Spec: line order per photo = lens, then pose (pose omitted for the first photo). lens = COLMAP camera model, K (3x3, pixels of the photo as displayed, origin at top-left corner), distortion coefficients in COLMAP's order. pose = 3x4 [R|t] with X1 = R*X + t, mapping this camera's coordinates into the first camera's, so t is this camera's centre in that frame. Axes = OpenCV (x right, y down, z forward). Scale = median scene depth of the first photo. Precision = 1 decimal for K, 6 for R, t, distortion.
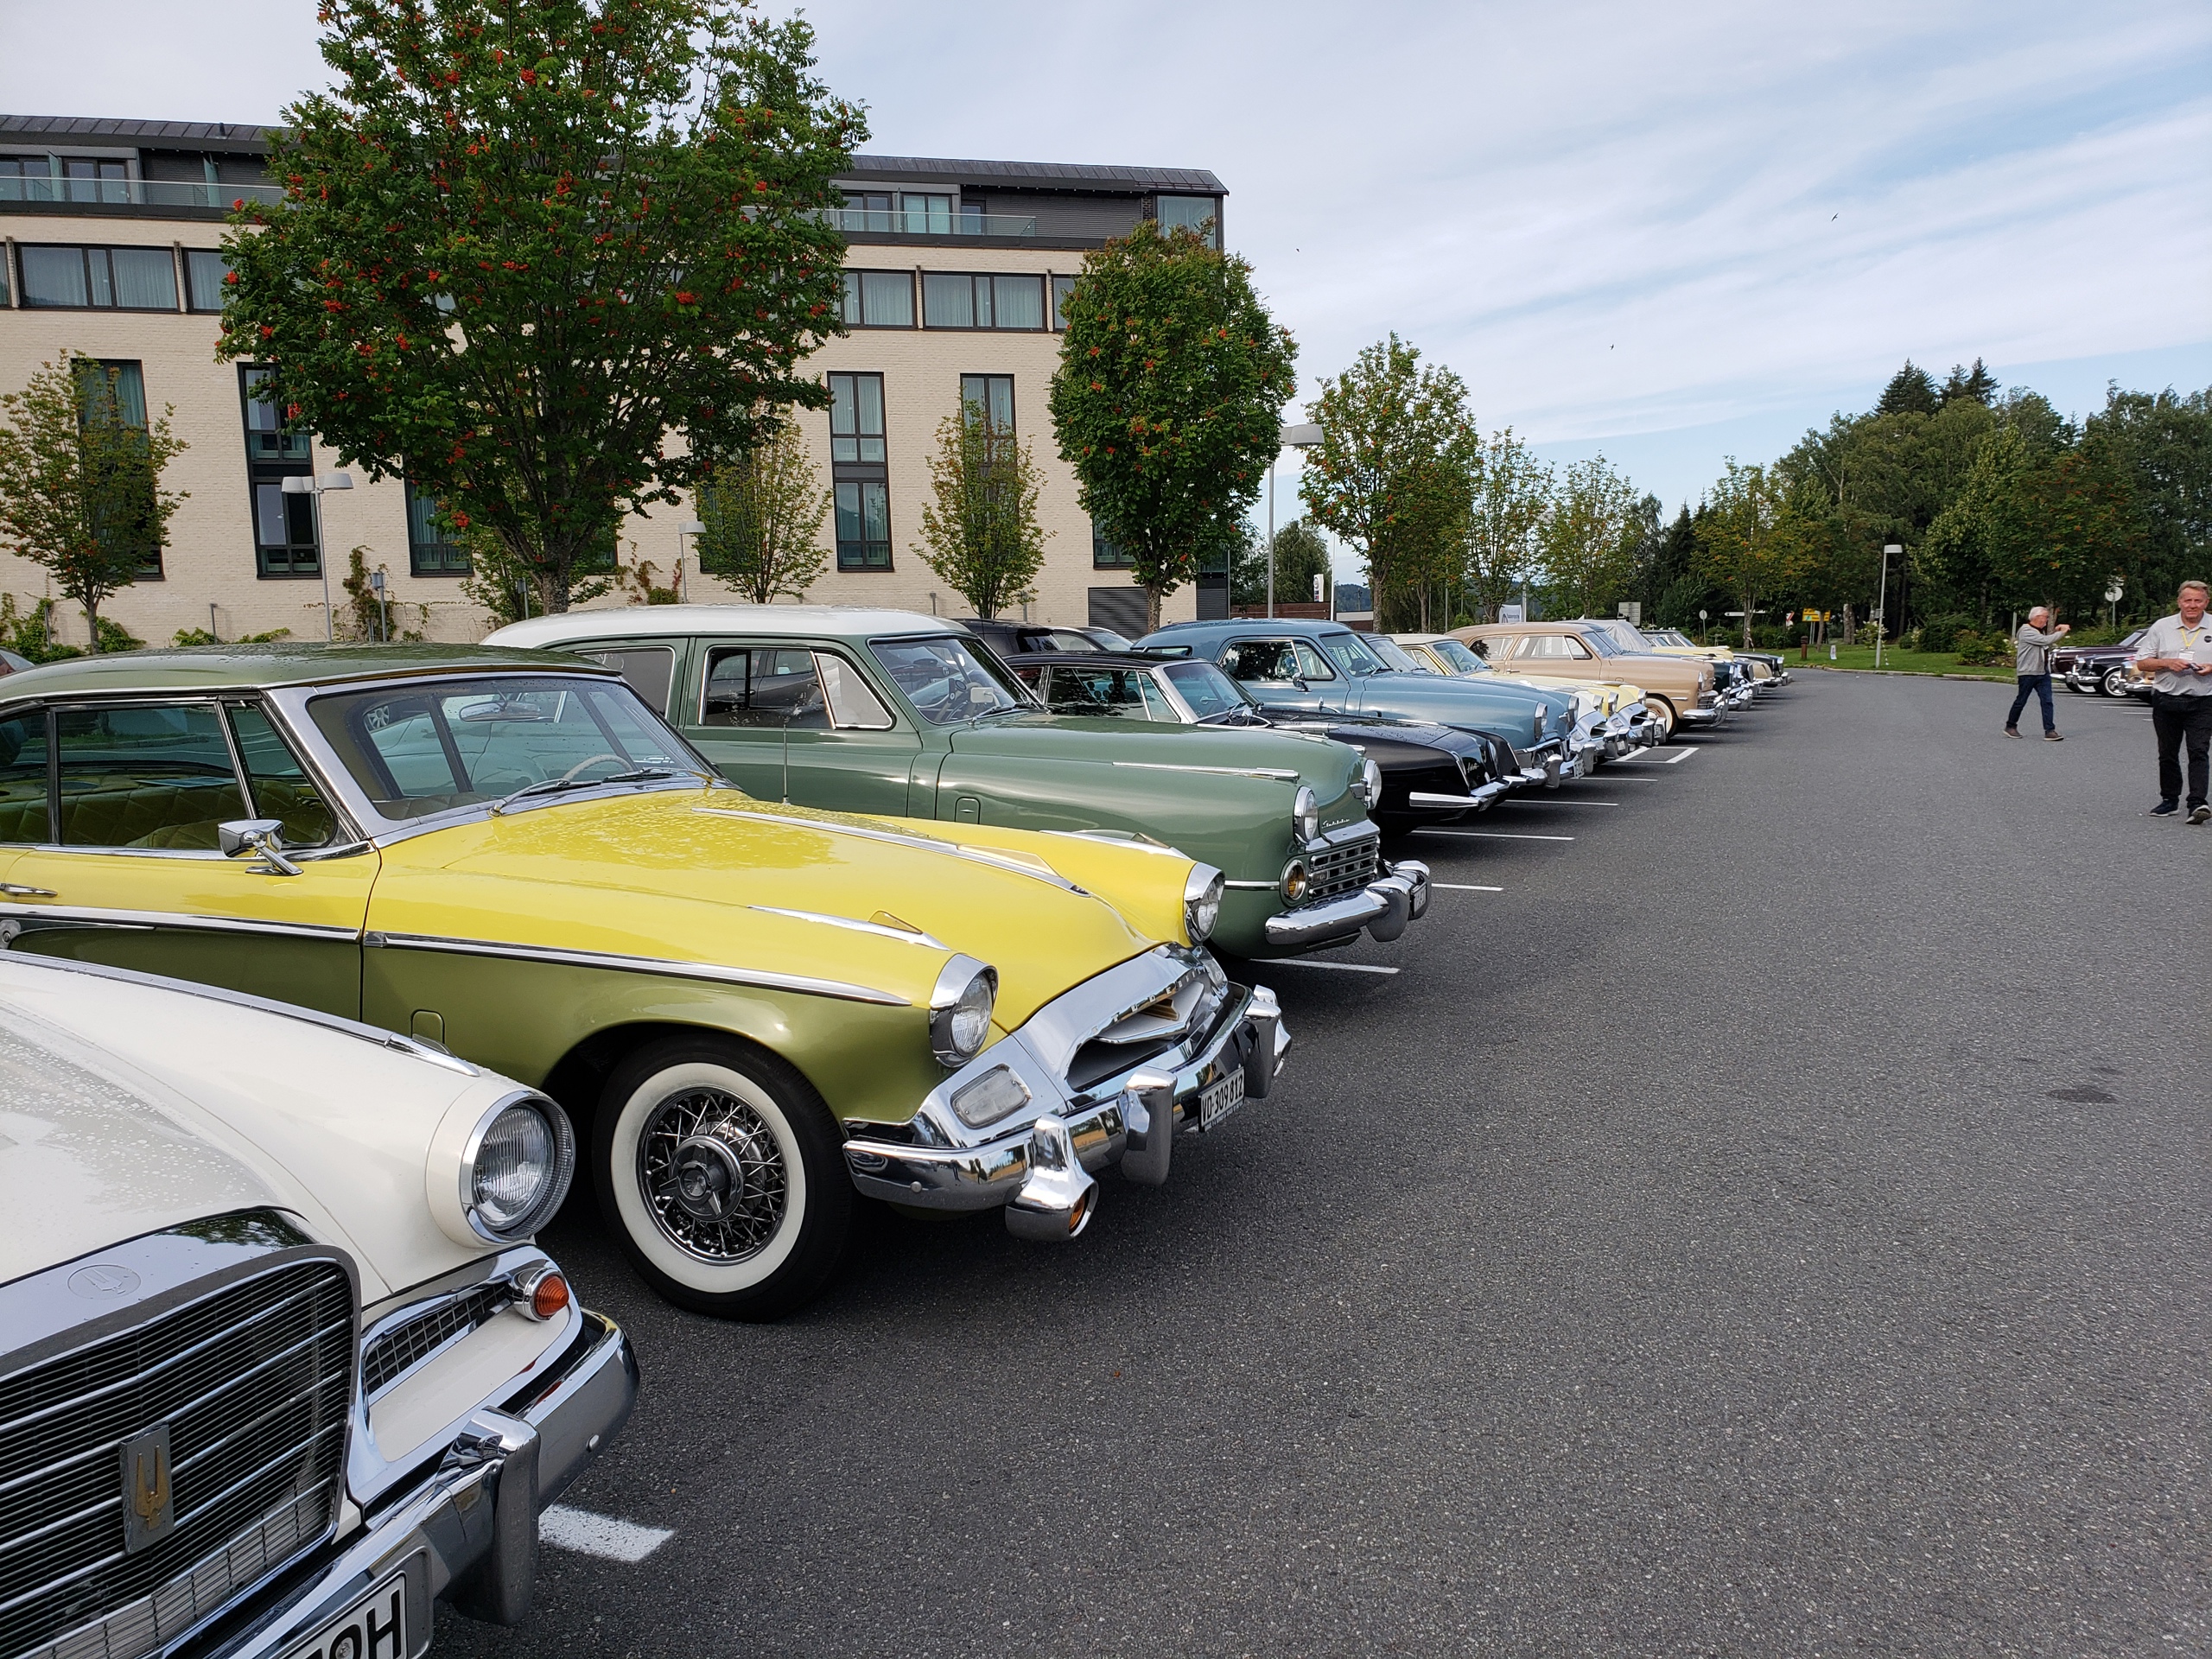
lens RADIAL K [[1699.8, 0, 1096.1], [0, 1699.8, 837.0], [0, 0, 1]] dist [0.017930, 0.014153]
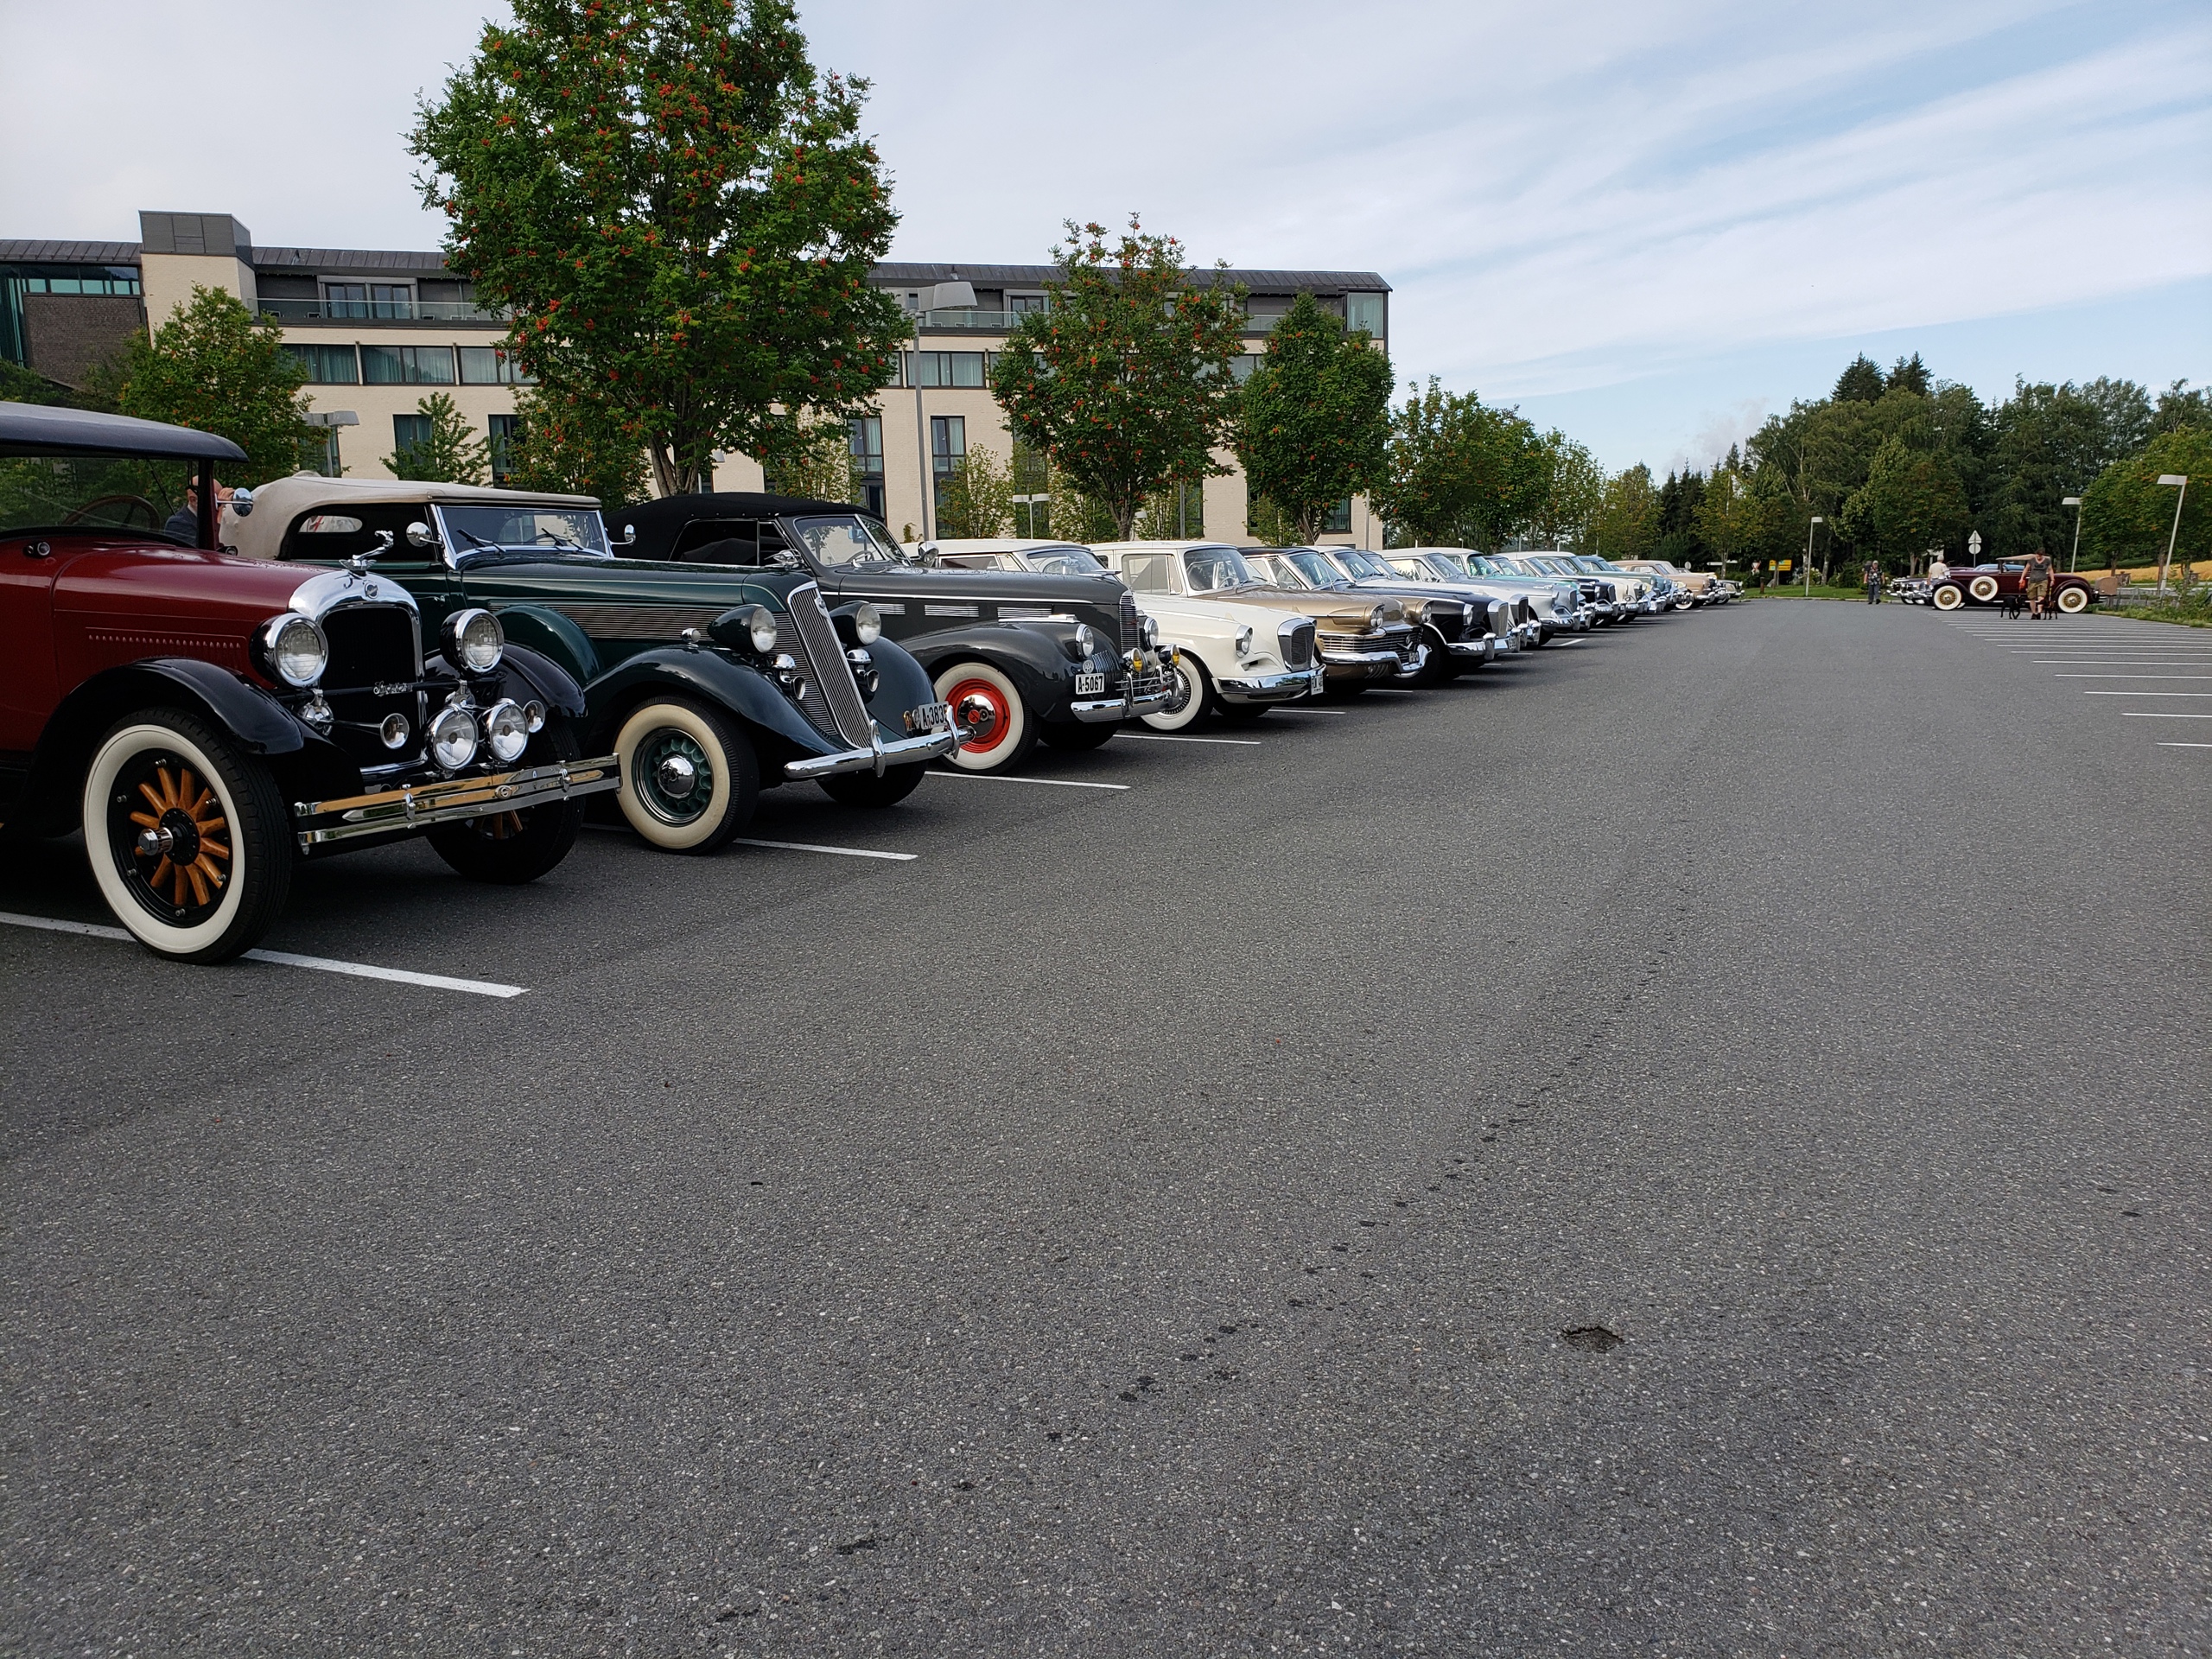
lens RADIAL K [[1699.8, 0, 1085.1], [0, 1699.8, 826.6], [0, 0, 1]] dist [0.017930, 0.014153]
pose [[0.999978, -0.002299, 0.006275, -0.230975], [0.002177, 0.999811, 0.019311, 0.087174], [-0.006318, -0.019297, 0.999794, -0.609785]]
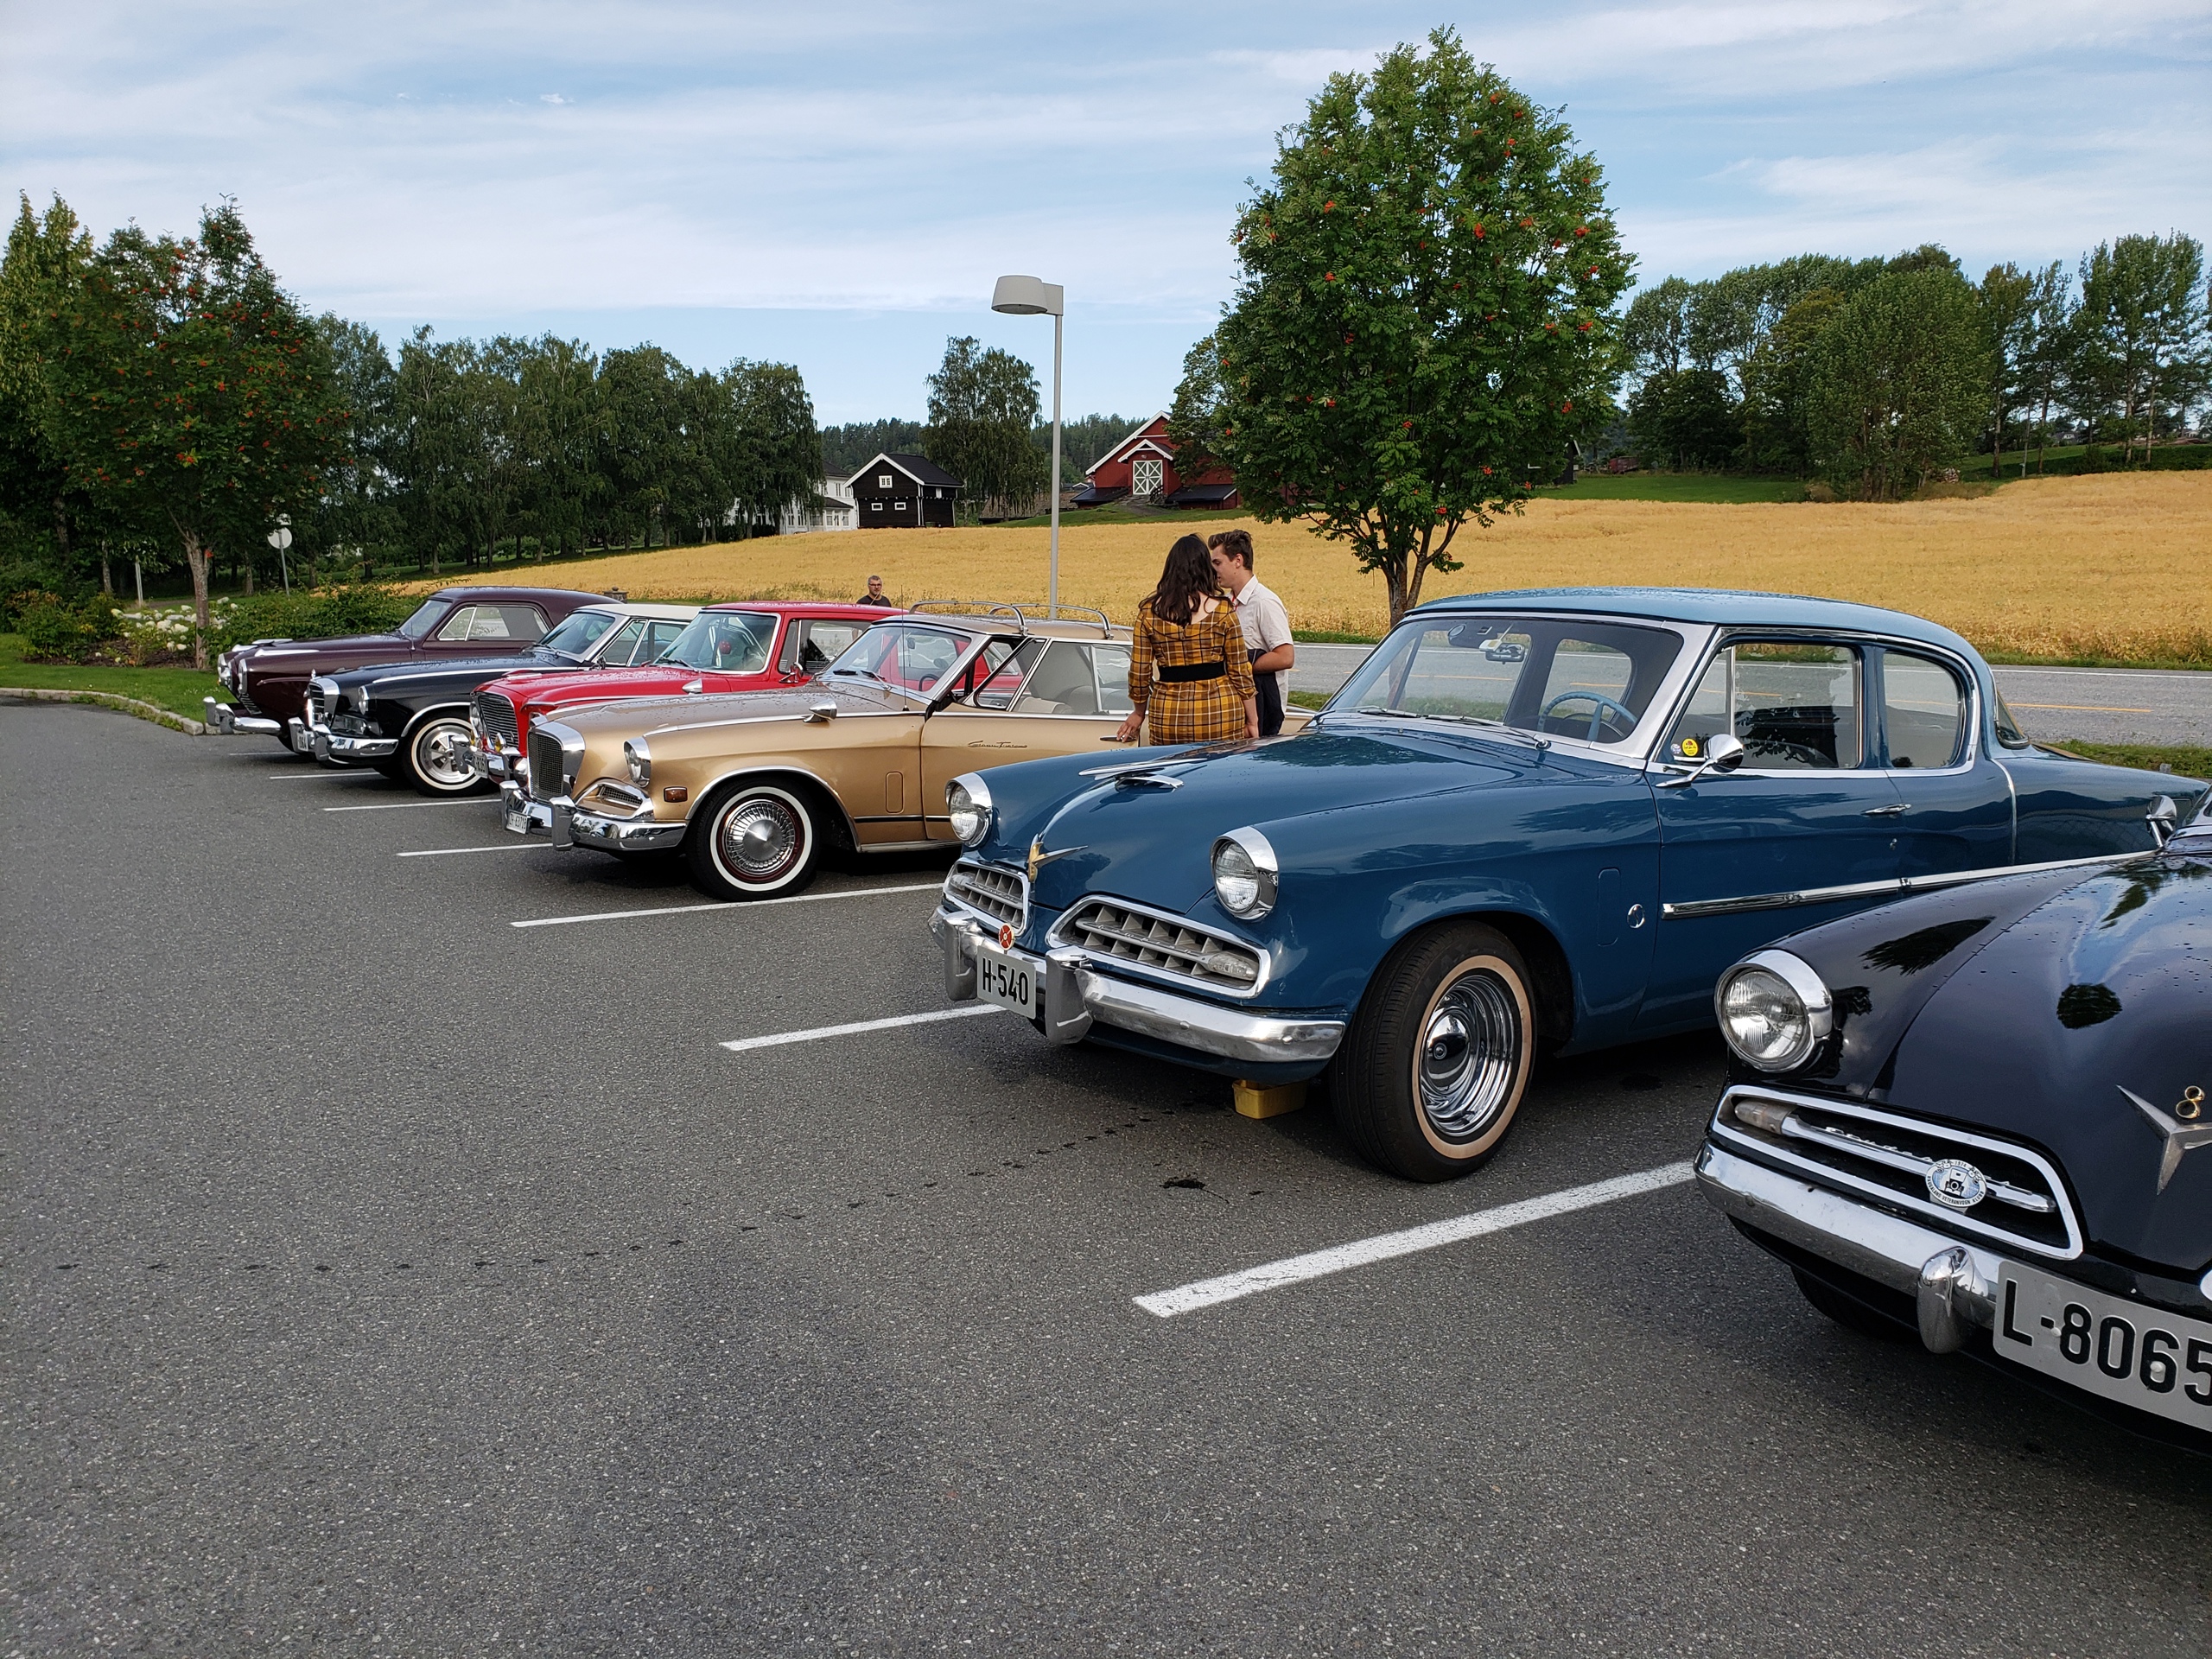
lens RADIAL K [[1699.8, 0, 1129.9], [0, 1699.8, 852.6], [0, 0, 1]] dist [0.017930, 0.014153]
pose [[0.536925, -0.132306, 0.833191, 0.280062], [0.104591, 0.990446, 0.089877, -0.063151], [-0.837121, 0.038887, 0.545633, 0.510016]]
